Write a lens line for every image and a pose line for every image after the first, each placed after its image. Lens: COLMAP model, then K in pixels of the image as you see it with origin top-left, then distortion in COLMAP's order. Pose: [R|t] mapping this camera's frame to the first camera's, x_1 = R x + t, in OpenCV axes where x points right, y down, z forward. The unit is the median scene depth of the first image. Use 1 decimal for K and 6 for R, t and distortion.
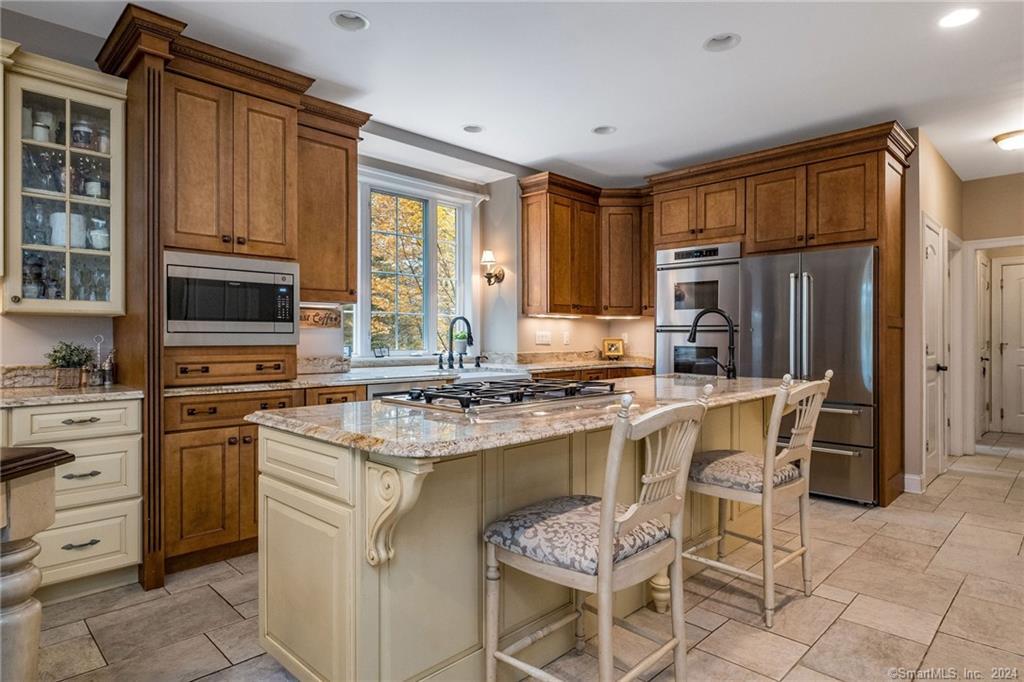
lens RADIAL K [[580.6, 0, 522.3], [0, 580.6, 339.4], [0, 0, 1]] dist [-0.000187, 0.002439]
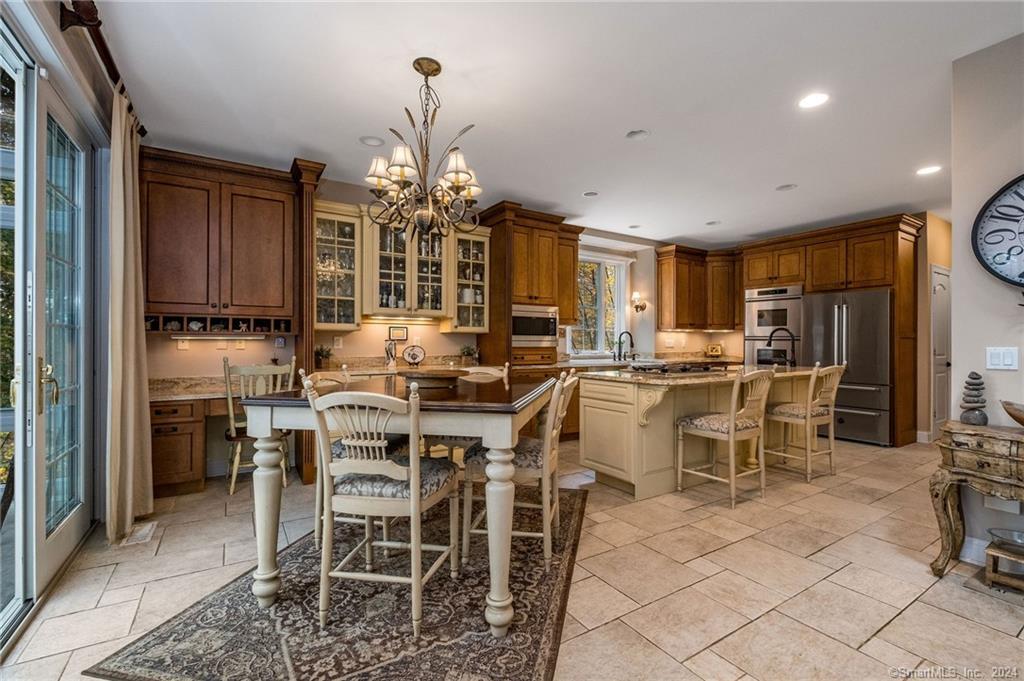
lens RADIAL K [[452.3, 0, 514.9], [0, 452.3, 342.2], [0, 0, 1]] dist [0.003433, -0.004259]
pose [[0.973633, 0.003683, -0.228090, -0.131678], [-0.004462, 0.999986, -0.002902, -0.001026], [0.228076, 0.003843, 0.973636, -0.464993]]
